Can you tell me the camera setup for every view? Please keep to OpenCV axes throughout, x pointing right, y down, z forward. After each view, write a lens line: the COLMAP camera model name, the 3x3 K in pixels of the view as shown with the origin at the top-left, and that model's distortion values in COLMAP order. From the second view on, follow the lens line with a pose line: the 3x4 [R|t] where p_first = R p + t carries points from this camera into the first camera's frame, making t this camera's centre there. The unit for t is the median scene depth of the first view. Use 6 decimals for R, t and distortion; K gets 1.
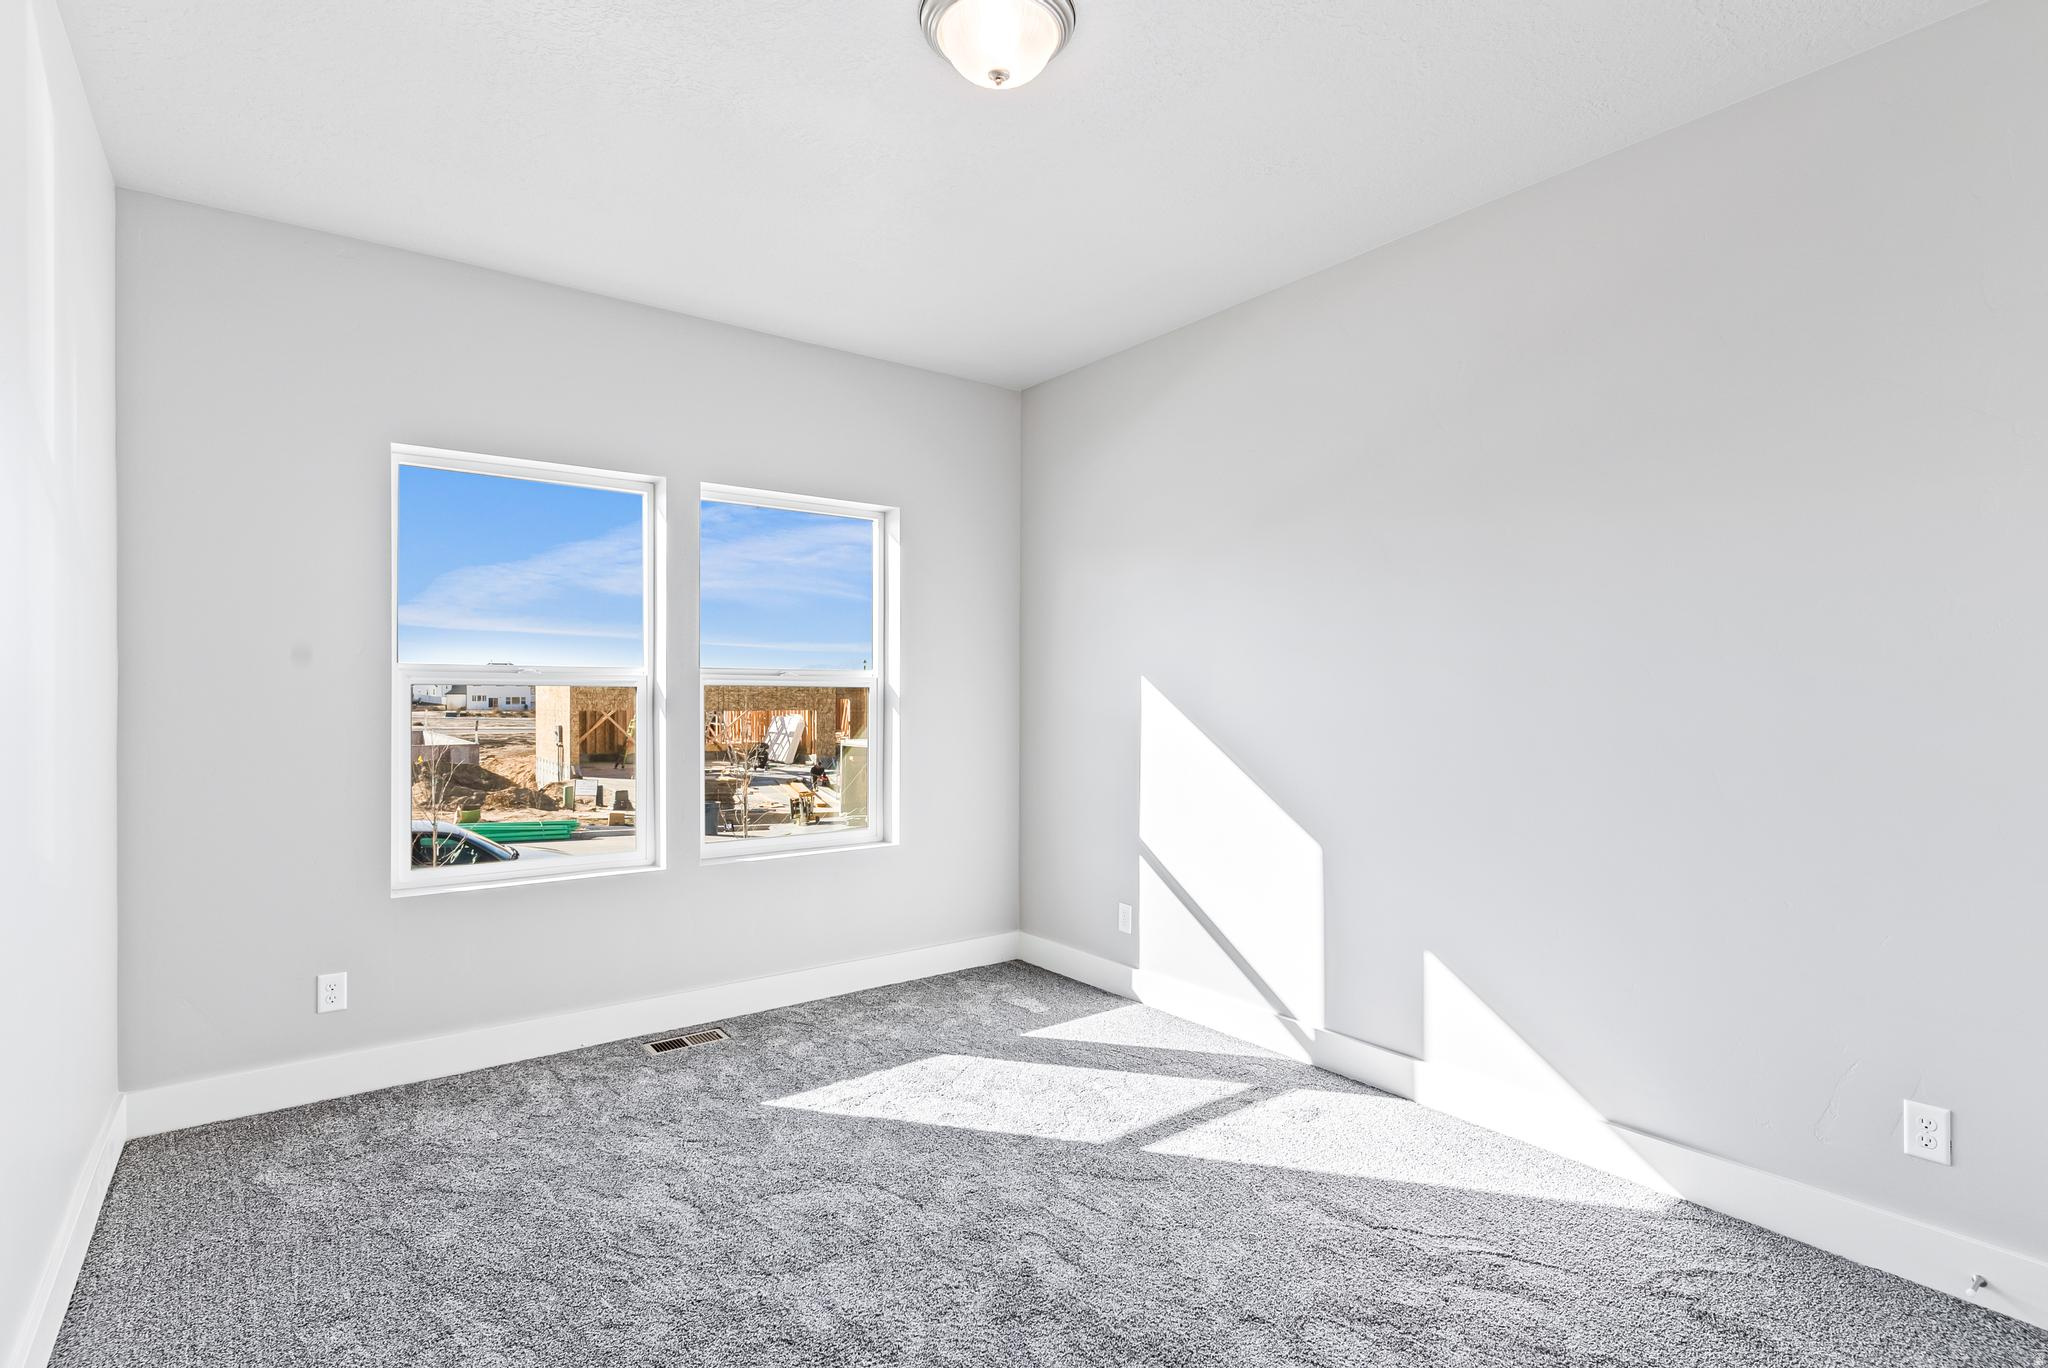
lens RADIAL K [[1000.5, 0, 1018.0], [0, 1000.5, 672.4], [0, 0, 1]] dist [-0.001709, -0.001130]
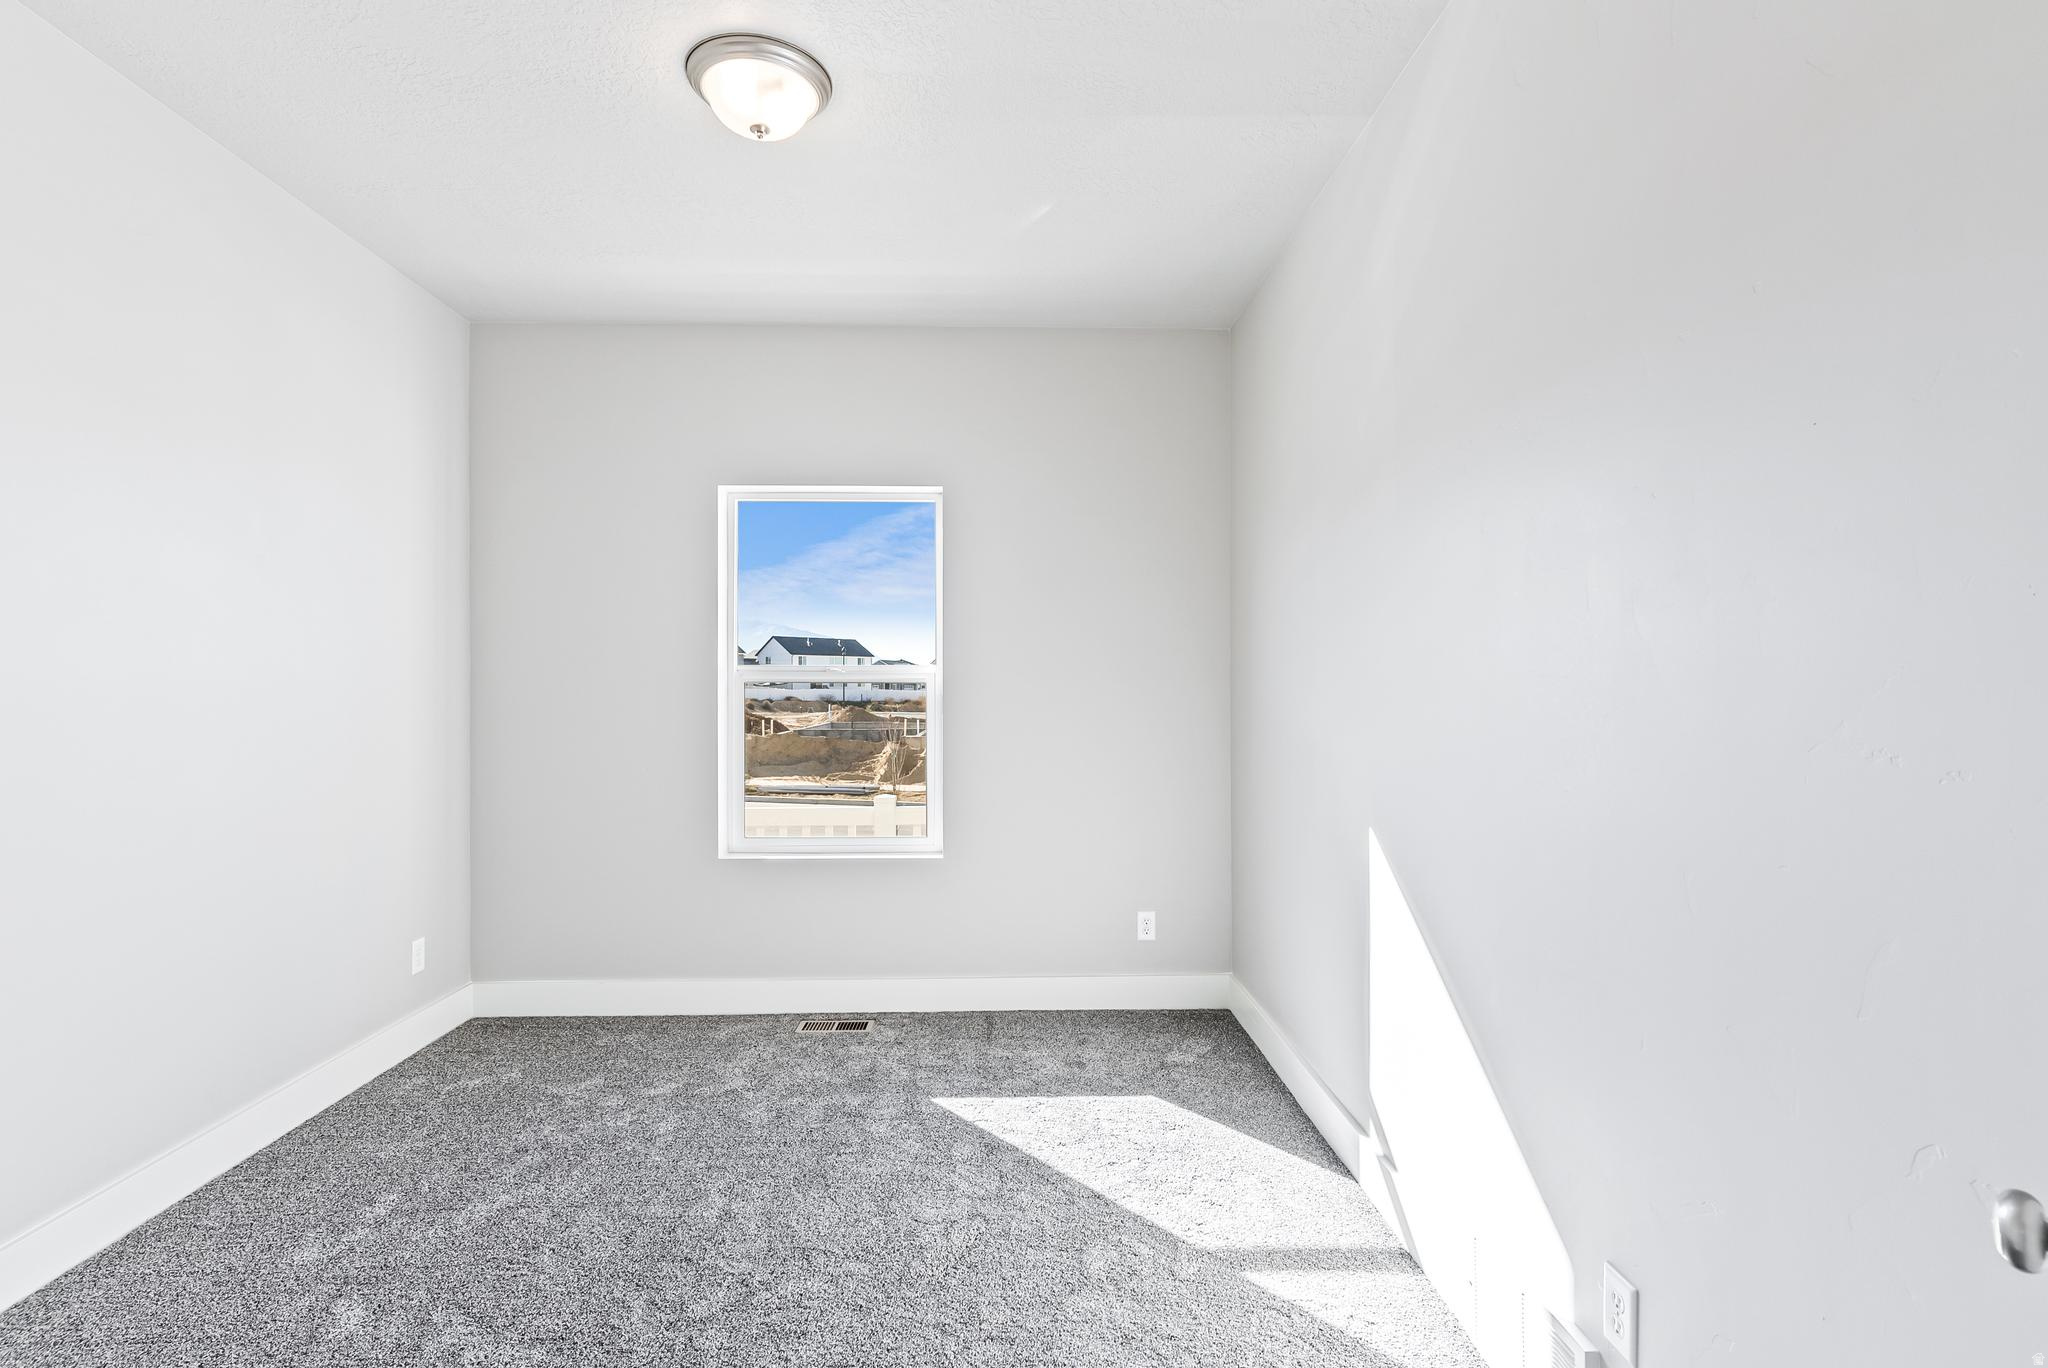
lens RADIAL K [[1000.5, 0, 1016.4], [0, 1000.5, 698.2], [0, 0, 1]] dist [-0.001709, -0.001130]
pose [[0.804650, 0.005910, -0.593720, 0.385210], [0.015124, 0.999422, 0.030446, -0.005796], [0.593557, -0.033478, 0.804095, 0.235811]]
